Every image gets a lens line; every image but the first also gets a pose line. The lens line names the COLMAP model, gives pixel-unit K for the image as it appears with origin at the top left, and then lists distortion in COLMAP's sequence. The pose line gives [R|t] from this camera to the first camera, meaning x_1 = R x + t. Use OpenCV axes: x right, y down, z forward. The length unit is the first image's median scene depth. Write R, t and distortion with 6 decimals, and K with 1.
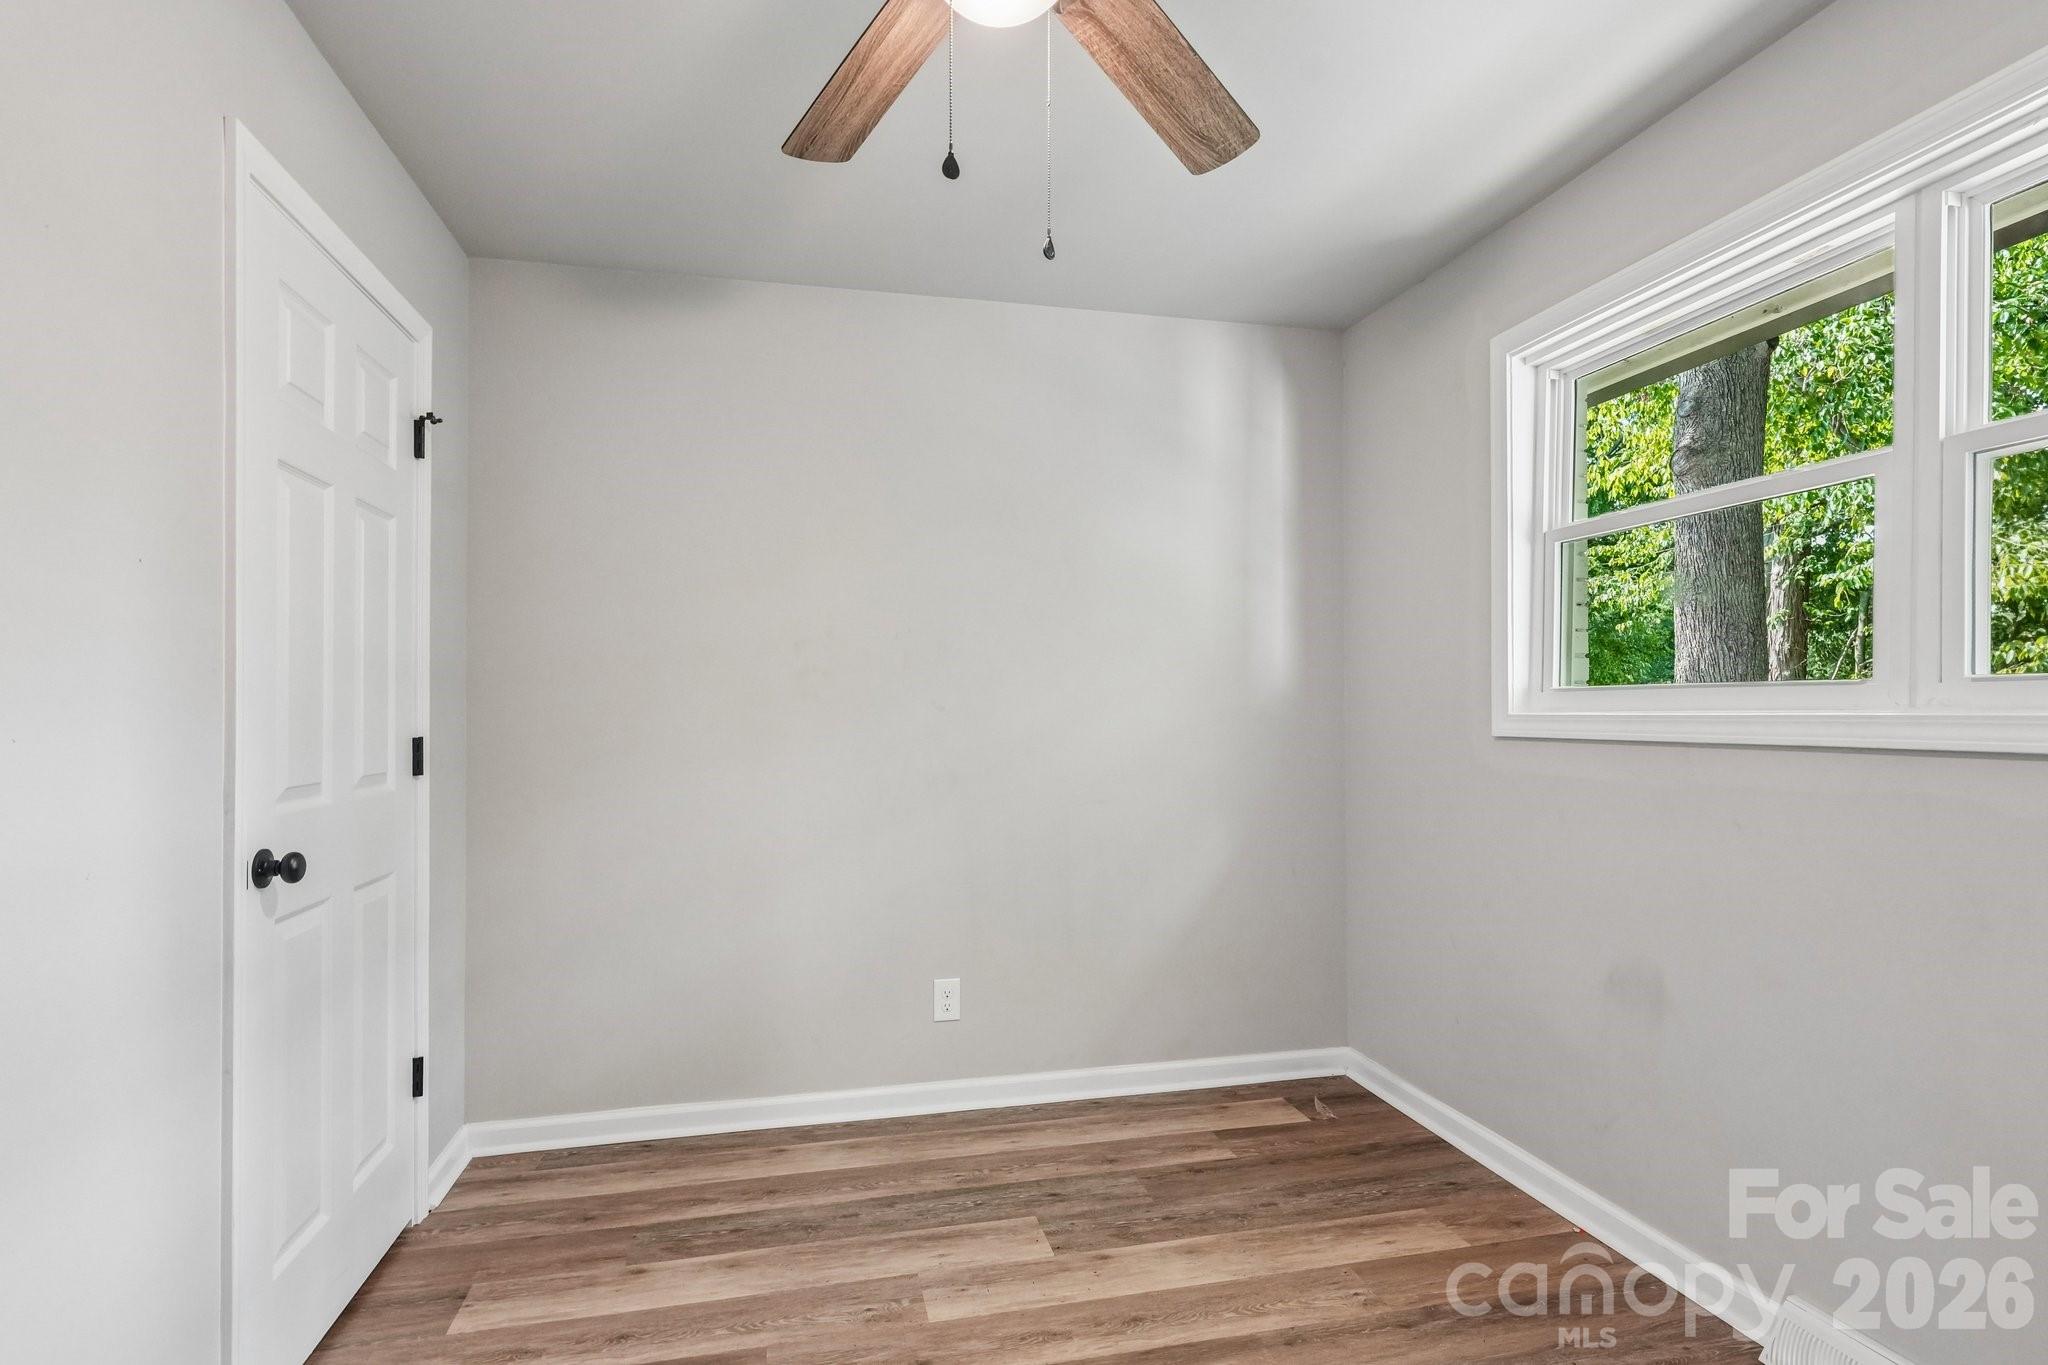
lens RADIAL K [[1011.9, 0, 1022.9], [0, 1011.9, 703.9], [0, 0, 1]] dist [-0.000331, 0.000361]
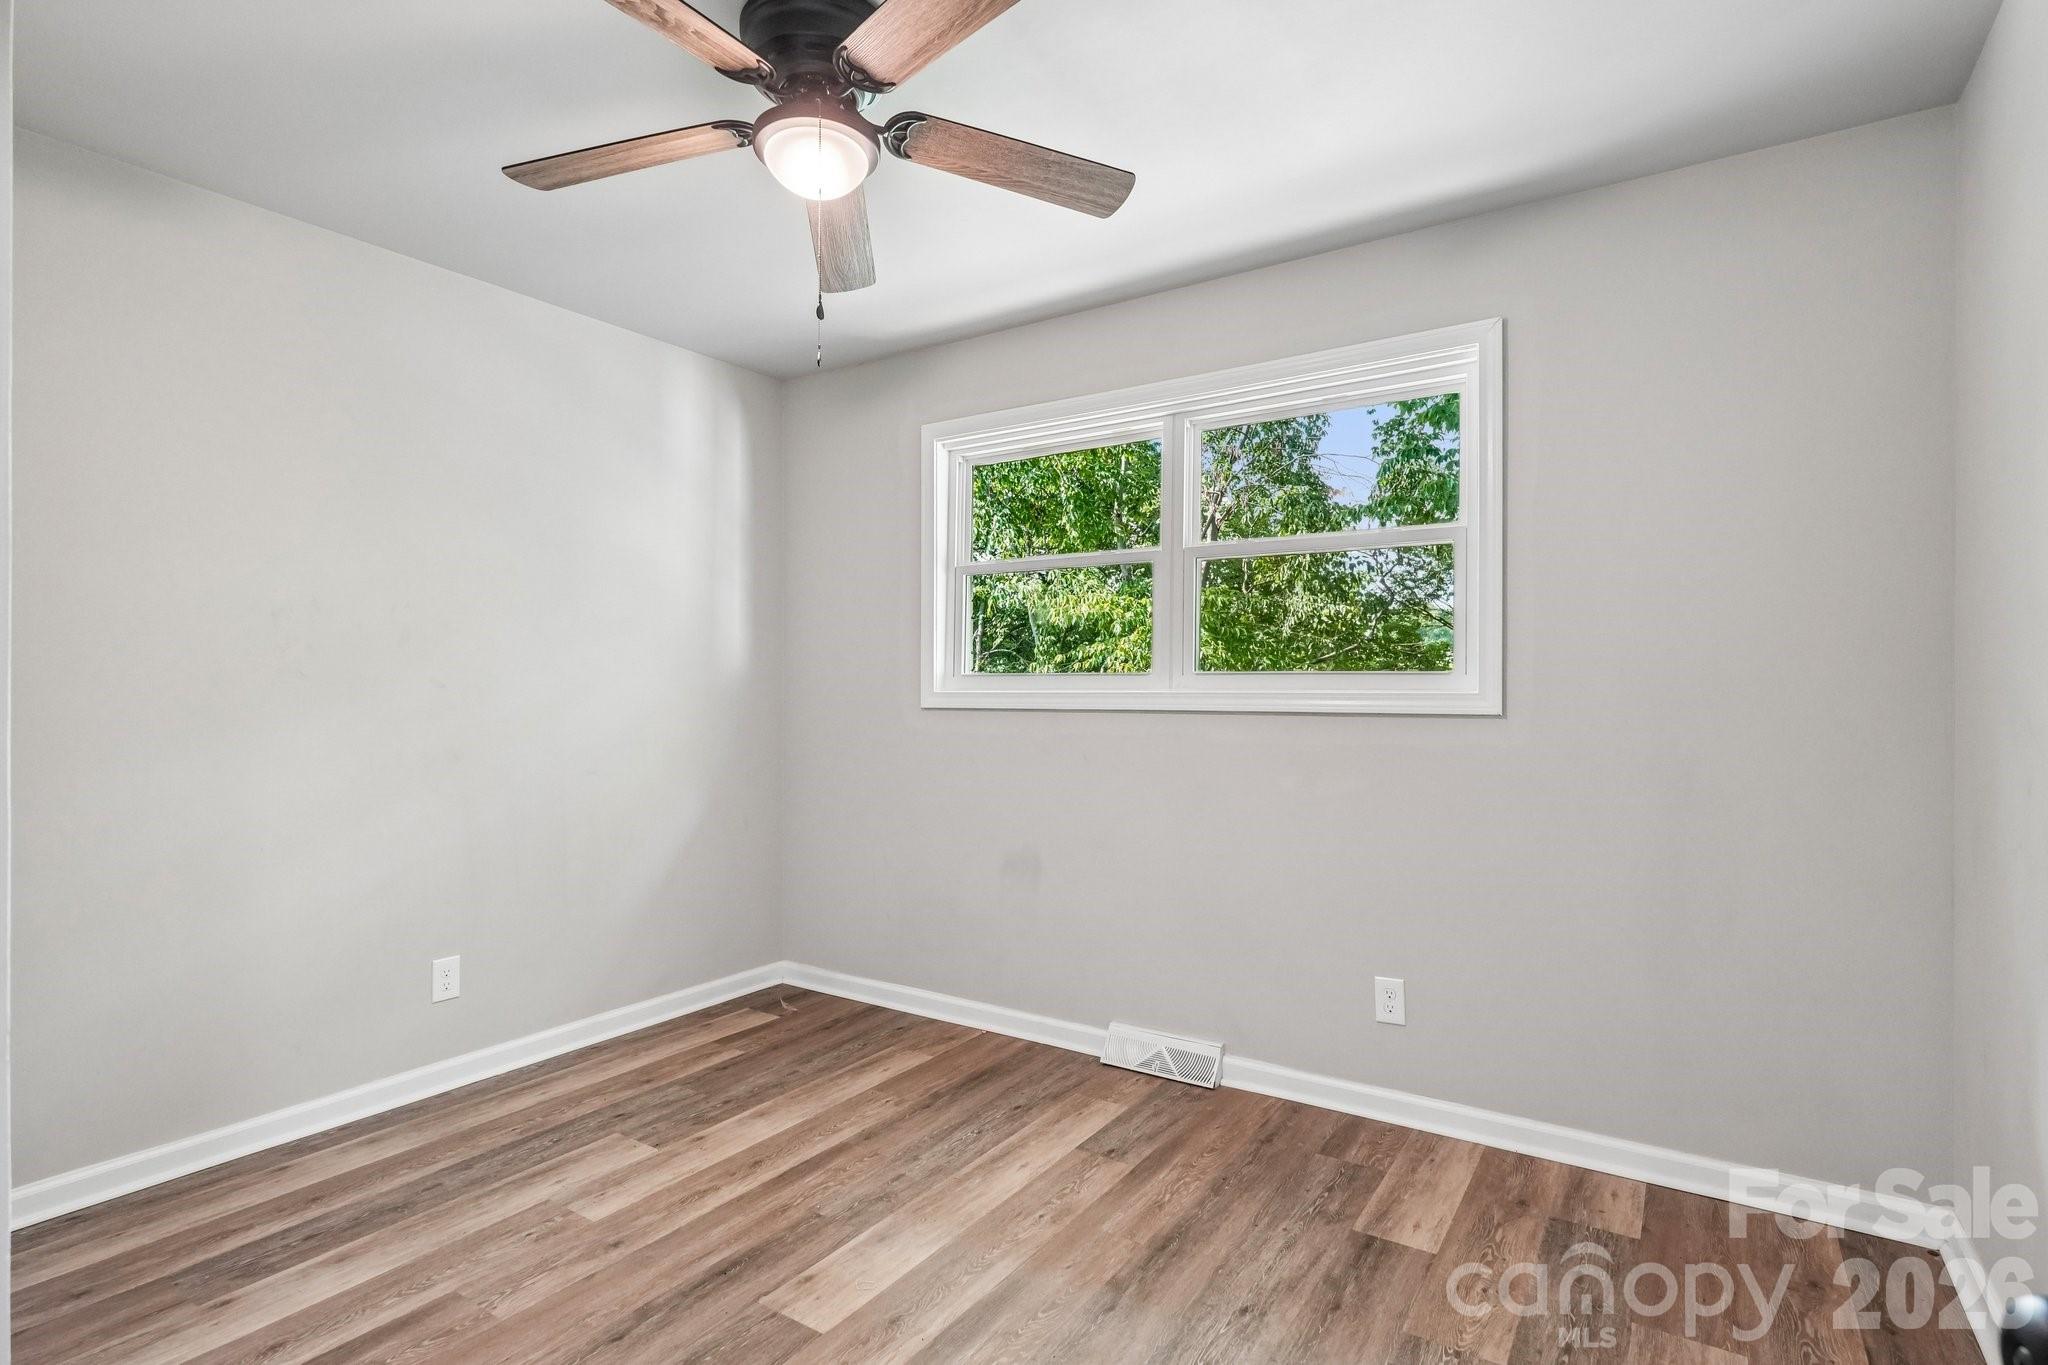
lens RADIAL K [[1011.9, 0, 999.3], [0, 1011.9, 694.7], [0, 0, 1]] dist [-0.000331, 0.000361]
pose [[0.738996, -0.000653, 0.673709, -0.415732], [-0.007332, 0.999933, 0.009012, 0.000368], [-0.673670, -0.011599, 0.738942, -0.118580]]
